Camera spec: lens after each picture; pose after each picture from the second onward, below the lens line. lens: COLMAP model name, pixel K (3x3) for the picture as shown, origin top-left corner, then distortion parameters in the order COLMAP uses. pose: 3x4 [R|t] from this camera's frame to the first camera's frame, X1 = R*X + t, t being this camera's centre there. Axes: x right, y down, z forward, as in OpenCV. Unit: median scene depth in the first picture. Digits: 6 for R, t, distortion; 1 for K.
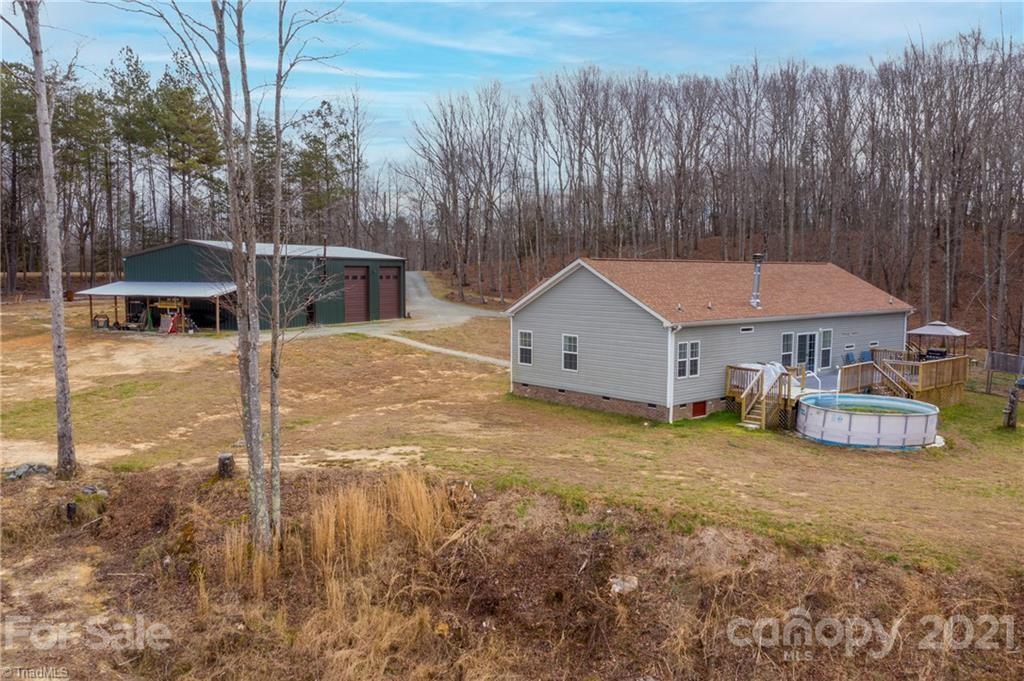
lens RADIAL K [[817.7, 0, 513.1], [0, 817.7, 337.2], [0, 0, 1]] dist [-0.018658, -0.005290]
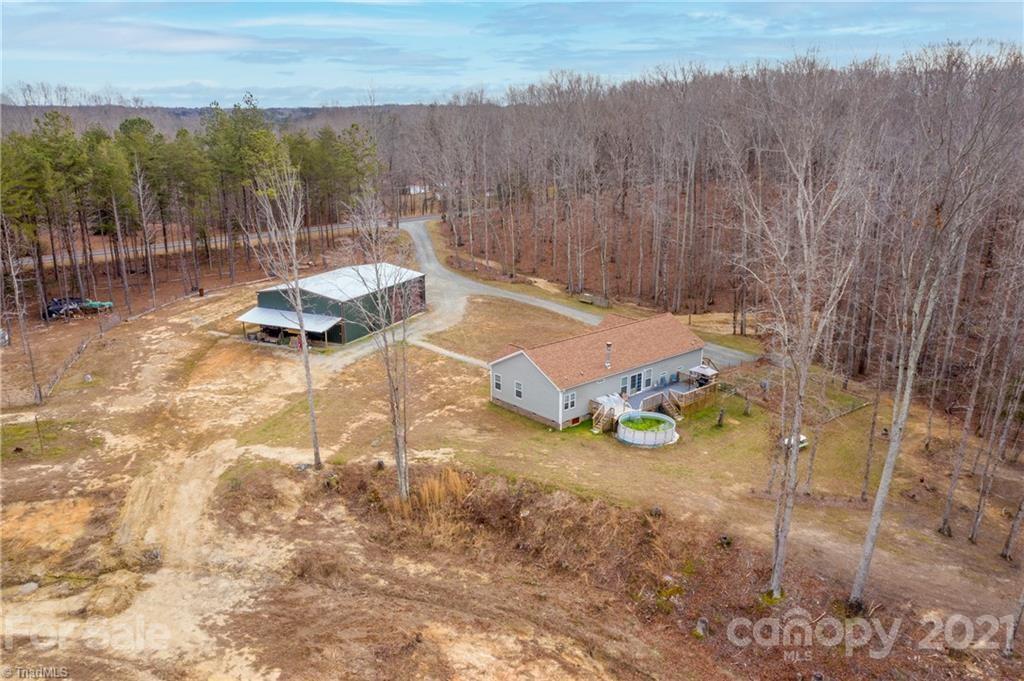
lens RADIAL K [[817.7, 0, 511.7], [0, 817.7, 342.5], [0, 0, 1]] dist [-0.018658, -0.005290]
pose [[0.999927, -0.006424, 0.010225, 0.048231], [0.004348, 0.981489, 0.191471, -0.781263], [-0.011266, -0.191413, 0.981445, -1.620243]]
